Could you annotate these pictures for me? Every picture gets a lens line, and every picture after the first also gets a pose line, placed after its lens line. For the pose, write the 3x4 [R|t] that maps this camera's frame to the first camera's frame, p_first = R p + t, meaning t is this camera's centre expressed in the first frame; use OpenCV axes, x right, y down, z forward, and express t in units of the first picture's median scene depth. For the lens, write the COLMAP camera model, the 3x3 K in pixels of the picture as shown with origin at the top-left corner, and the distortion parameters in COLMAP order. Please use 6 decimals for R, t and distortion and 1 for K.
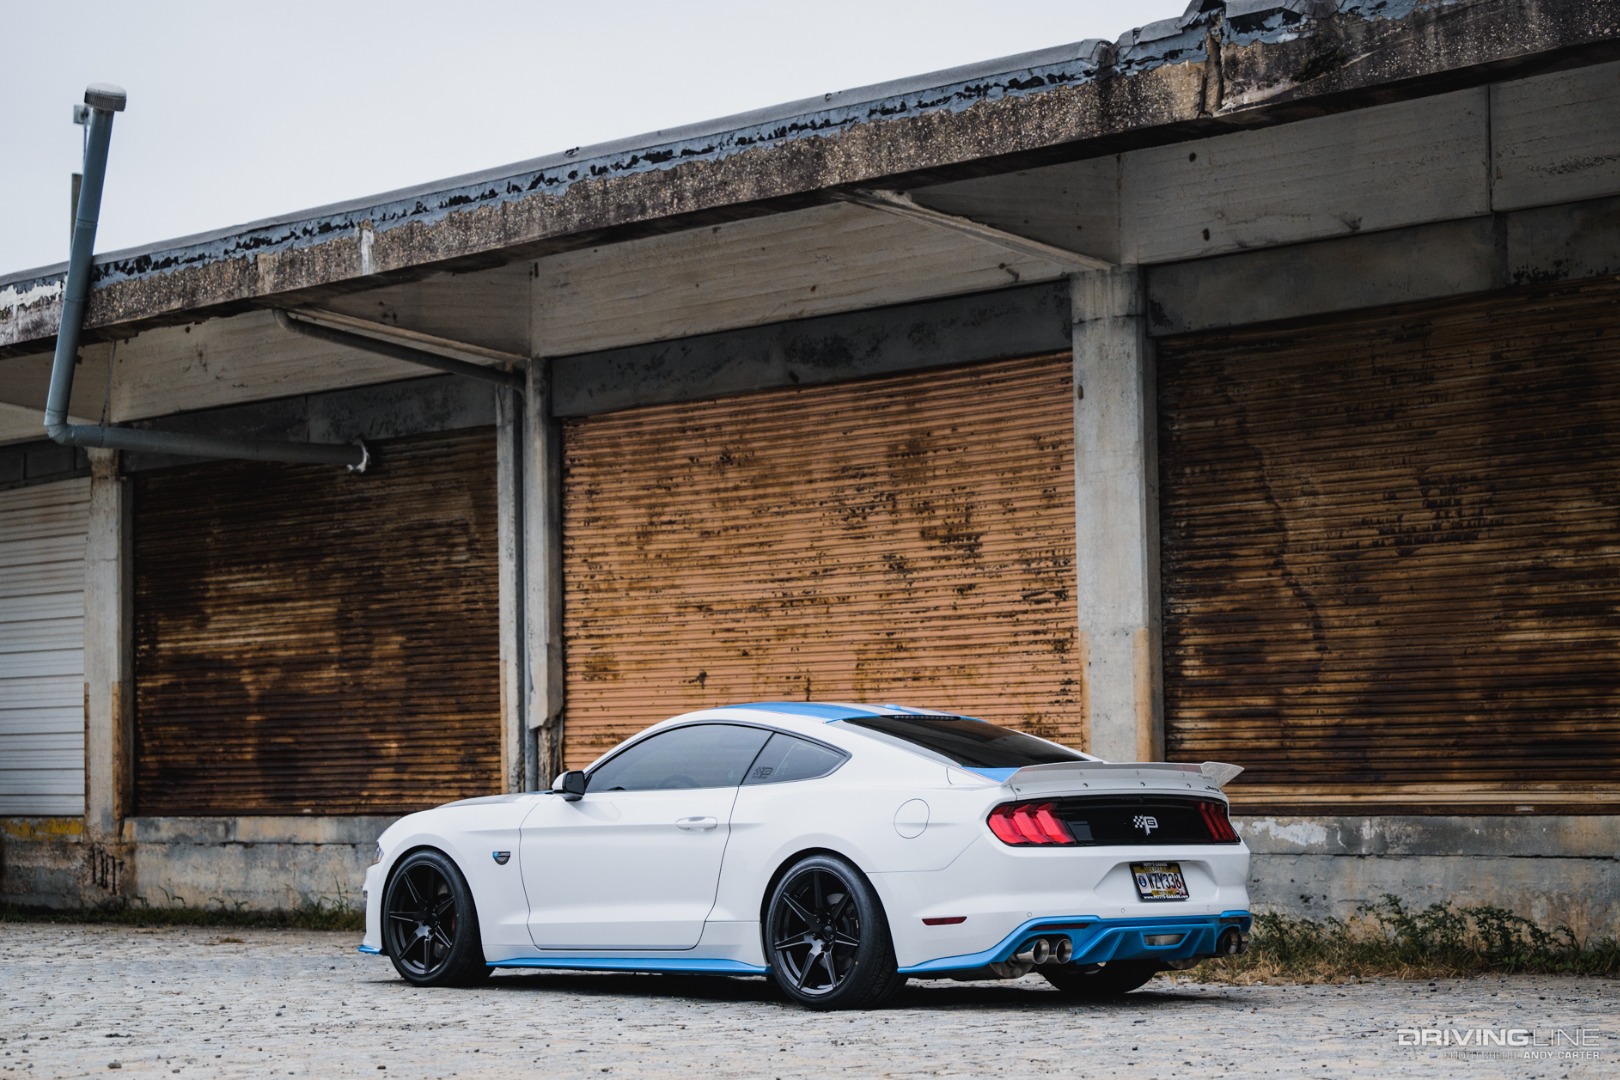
lens RADIAL K [[3539.9, 0, 812.5], [0, 3539.9, 531.2], [0, 0, 1]] dist [-0.001313, 0.000000]
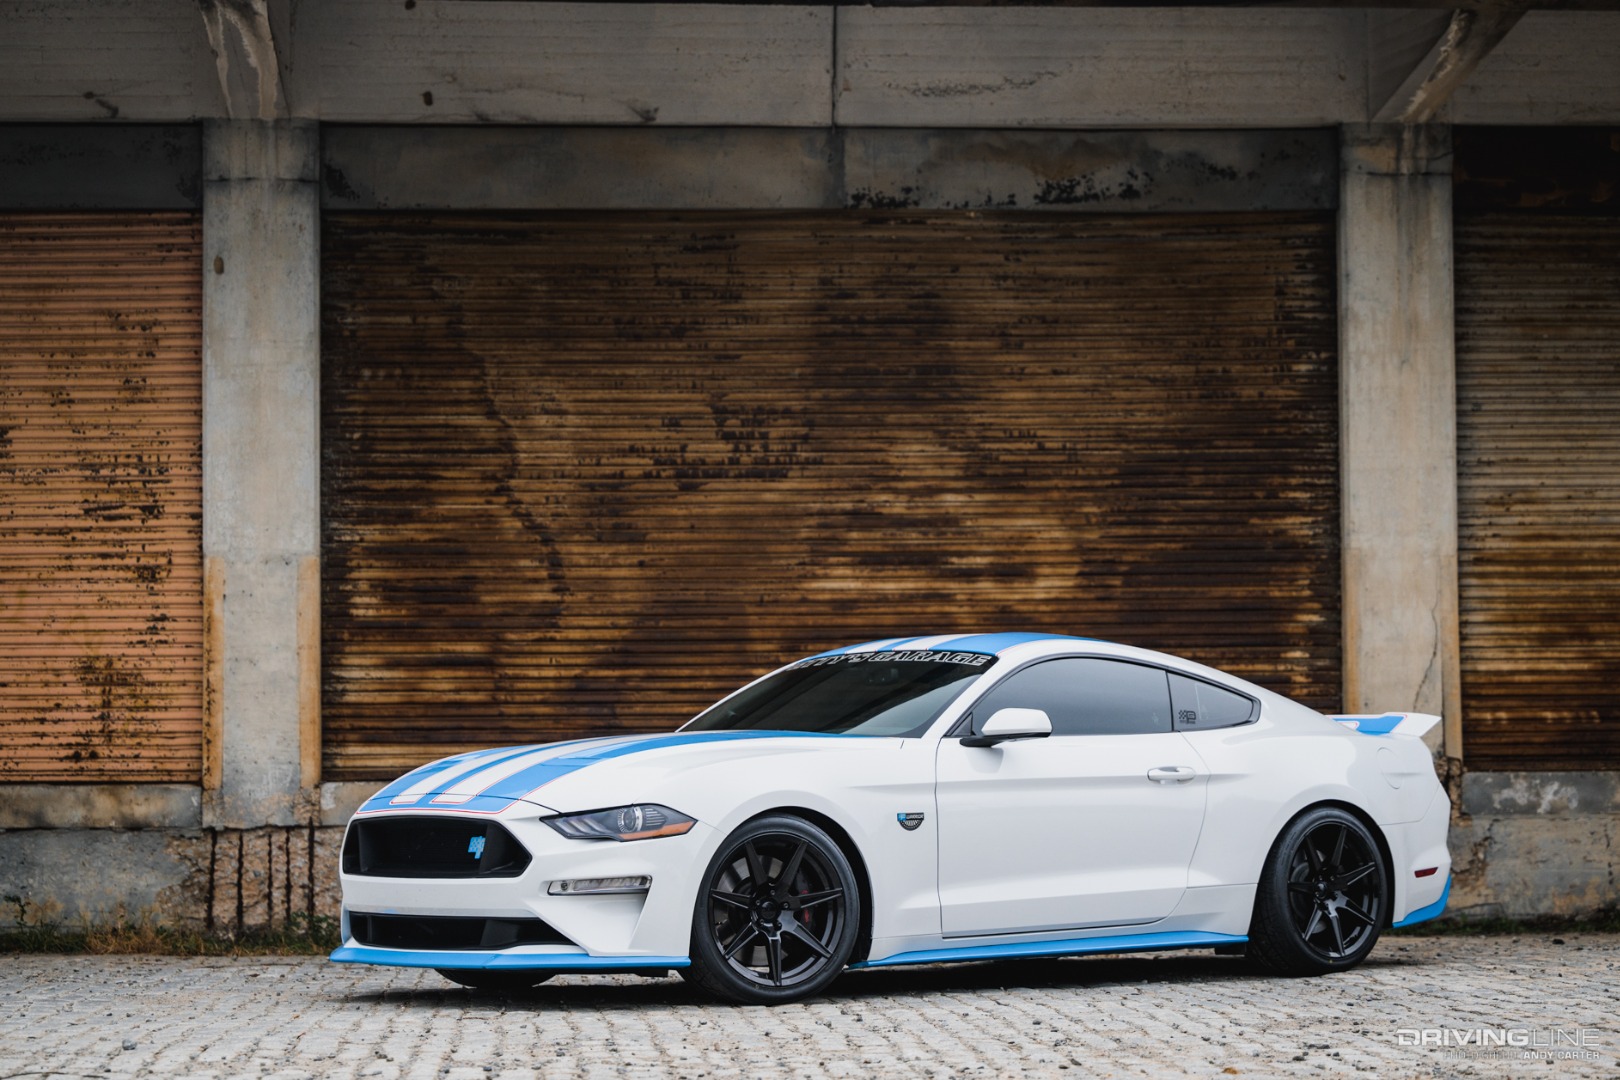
lens RADIAL K [[3981.2, 0, 818.0], [0, 3981.2, 543.0], [0, 0, 1]] dist [-0.011024, 0.000000]
pose [[0.619752, 0.044161, 0.783554, -0.599876], [-0.055211, 0.998395, -0.012600, 0.031017], [-0.782853, -0.035452, 0.621196, 0.342350]]
